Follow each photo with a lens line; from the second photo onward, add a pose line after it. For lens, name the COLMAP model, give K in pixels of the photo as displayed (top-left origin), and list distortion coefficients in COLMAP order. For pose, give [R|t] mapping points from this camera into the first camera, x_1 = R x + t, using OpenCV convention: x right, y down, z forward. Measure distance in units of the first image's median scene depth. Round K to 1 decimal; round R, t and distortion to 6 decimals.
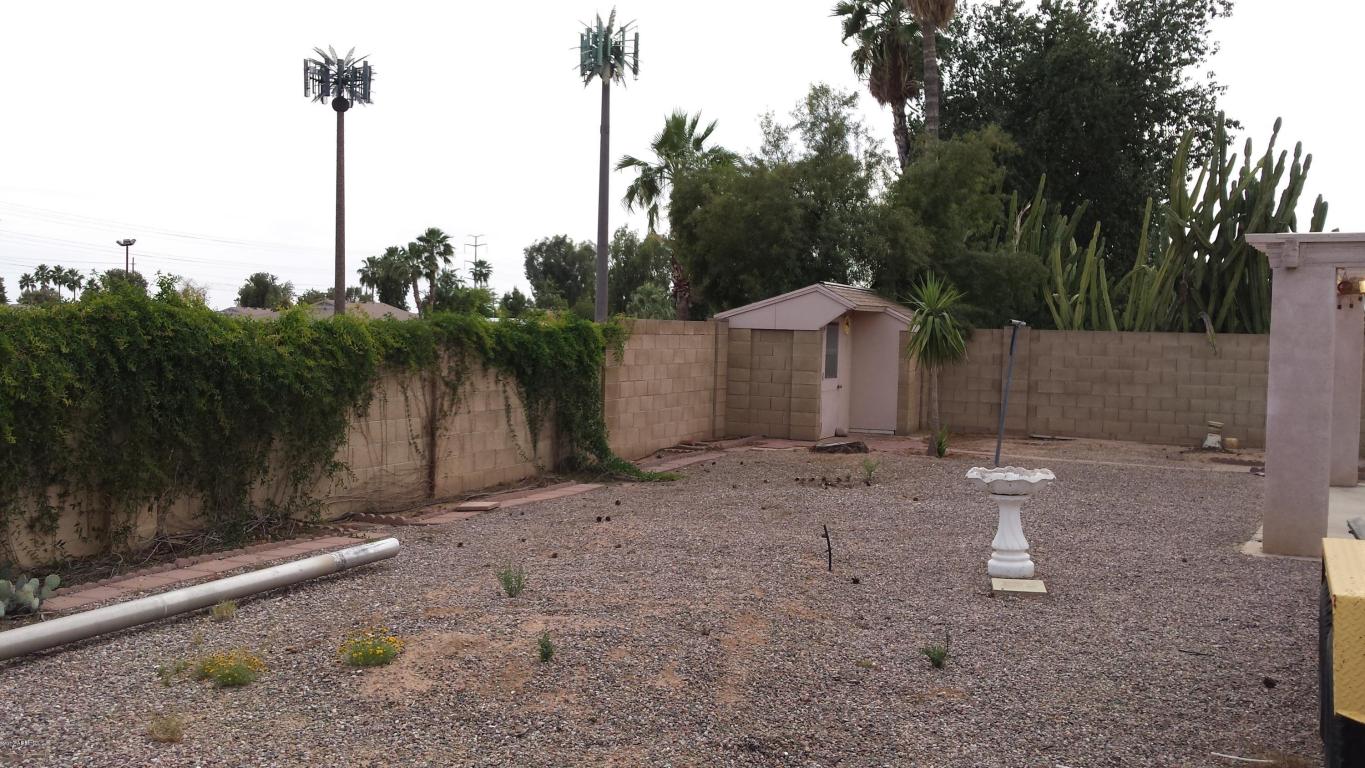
lens RADIAL K [[1190.6, 0, 681.5], [0, 1190.6, 384.2], [0, 0, 1]] dist [-0.012700, -0.016071]
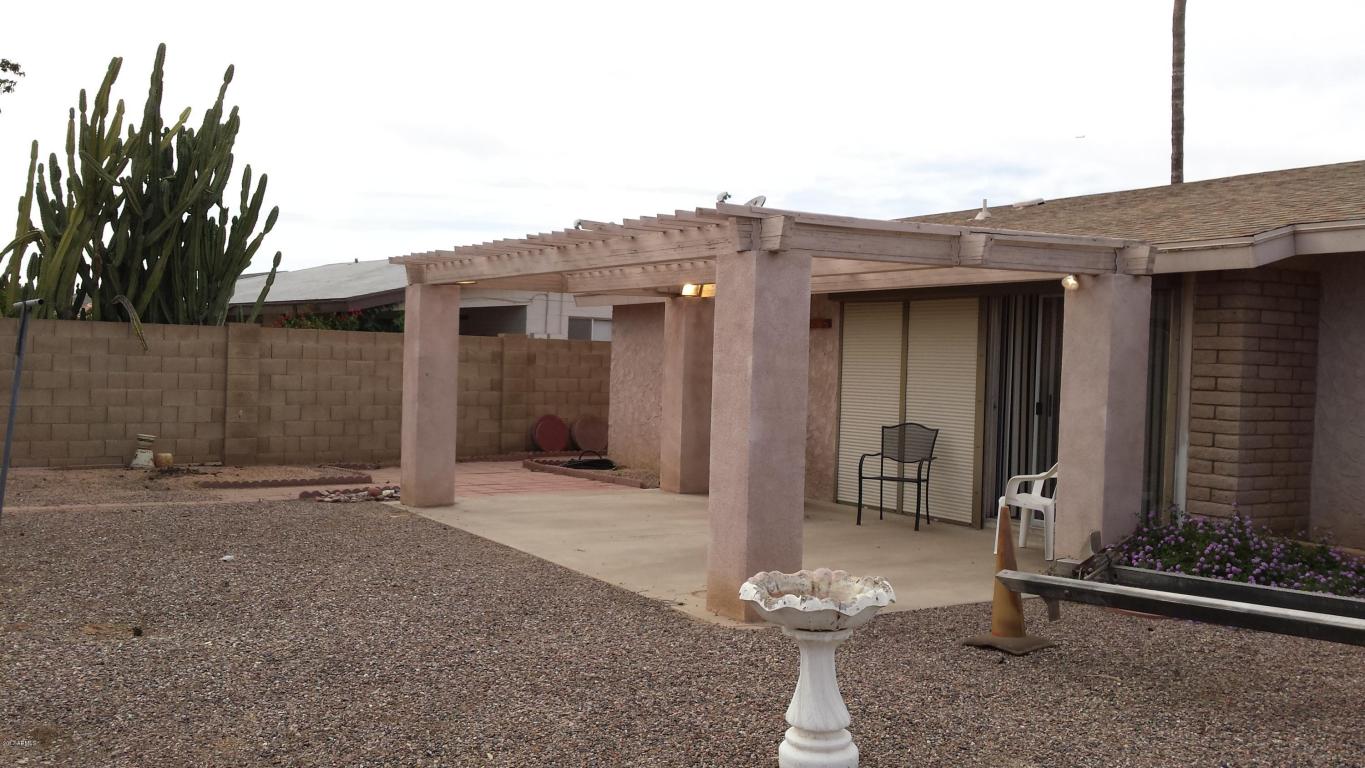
lens RADIAL K [[1190.6, 0, 678.9], [0, 1190.6, 386.4], [0, 0, 1]] dist [-0.012700, -0.016071]
pose [[0.456599, -0.030249, 0.889158, -0.092492], [0.017751, 0.999533, 0.024888, -0.013733], [-0.889495, 0.004420, 0.456923, 0.315526]]
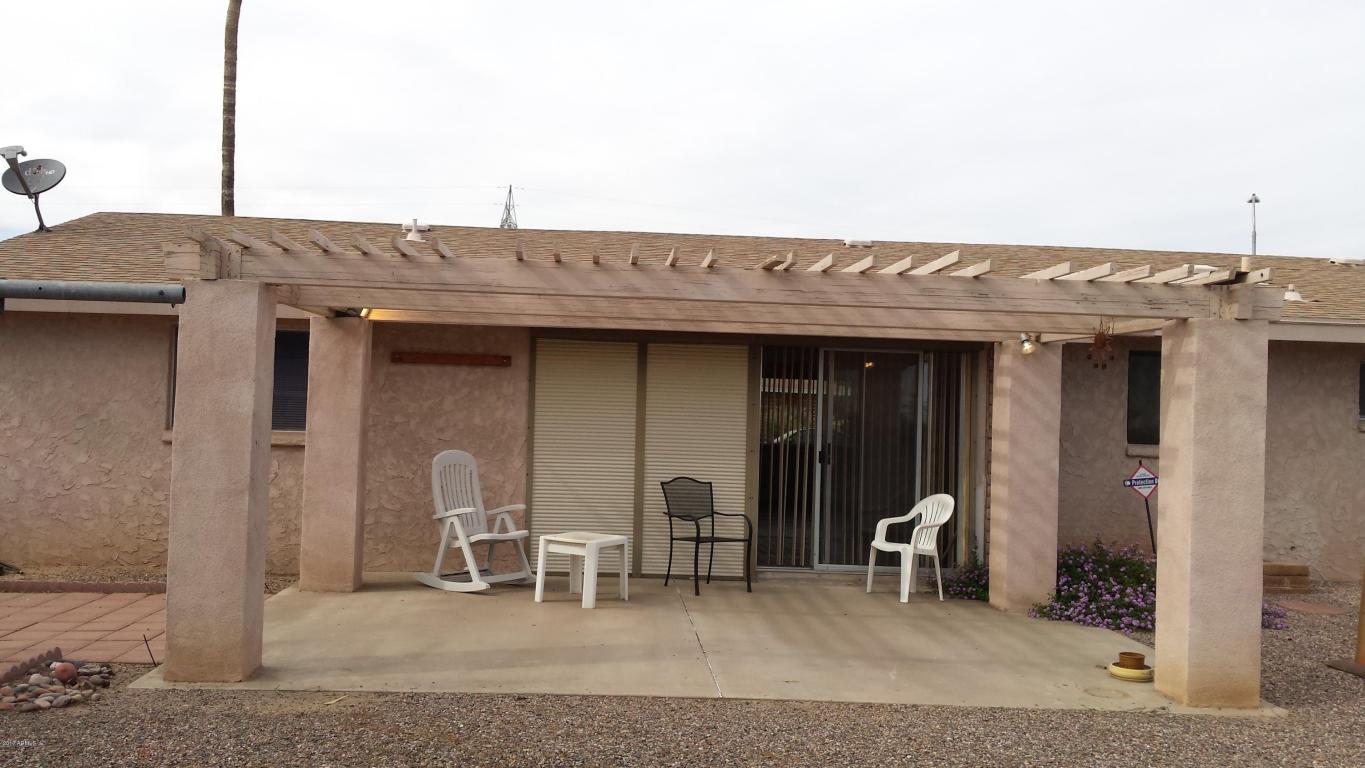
lens RADIAL K [[1190.6, 0, 679.0], [0, 1190.6, 387.7], [0, 0, 1]] dist [-0.012700, -0.016071]
pose [[-0.552929, -0.021395, 0.832954, -0.046680], [-0.010785, 0.999770, 0.018521, -0.019437], [-0.833158, 0.001257, -0.553033, 0.484097]]
